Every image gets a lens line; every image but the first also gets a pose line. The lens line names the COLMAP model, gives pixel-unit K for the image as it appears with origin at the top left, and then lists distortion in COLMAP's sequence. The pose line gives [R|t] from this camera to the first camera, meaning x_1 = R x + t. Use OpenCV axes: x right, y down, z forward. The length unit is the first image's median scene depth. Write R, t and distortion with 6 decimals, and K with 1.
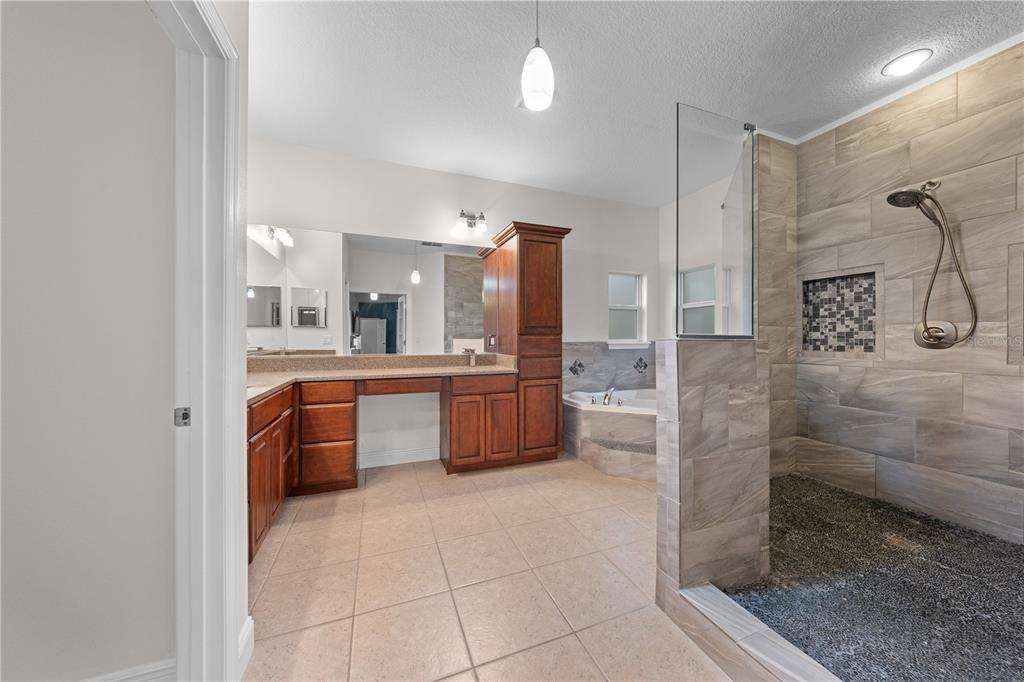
lens RADIAL K [[346.0, 0, 517.4], [0, 346.0, 339.4], [0, 0, 1]] dist [-0.002240, 0.000037]
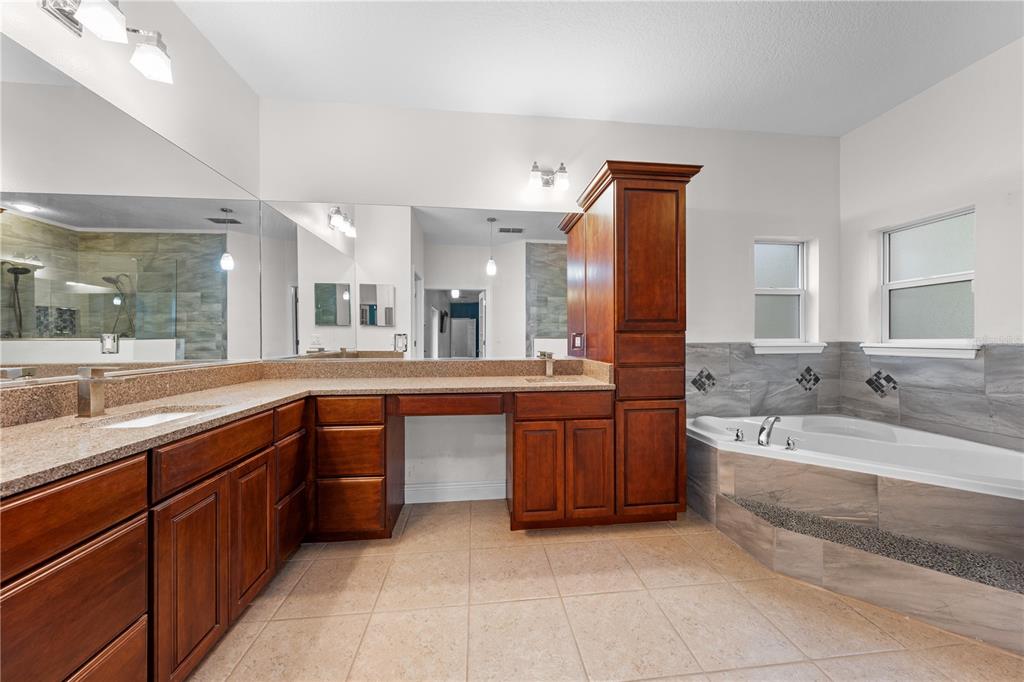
lens RADIAL K [[346.0, 0, 511.9], [0, 346.0, 340.1], [0, 0, 1]] dist [-0.002240, 0.000037]
pose [[0.961048, 0.000126, -0.276382, -0.004675], [0.000701, 0.999996, 0.002895, -0.000567], [0.276381, -0.002976, 0.961043, 0.287993]]
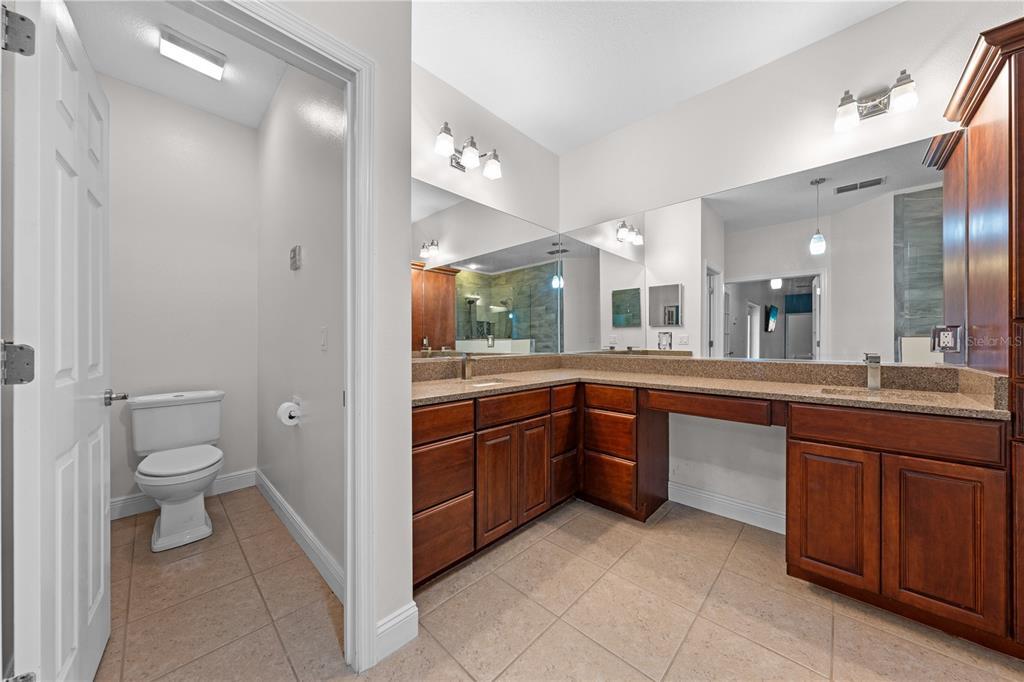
lens RADIAL K [[346.0, 0, 519.3], [0, 346.0, 343.2], [0, 0, 1]] dist [-0.002240, 0.000037]
pose [[0.420957, 0.004391, -0.907070, 0.111623], [0.000810, 0.999986, 0.005217, 0.007954], [0.907080, -0.002931, 0.420947, 0.326143]]
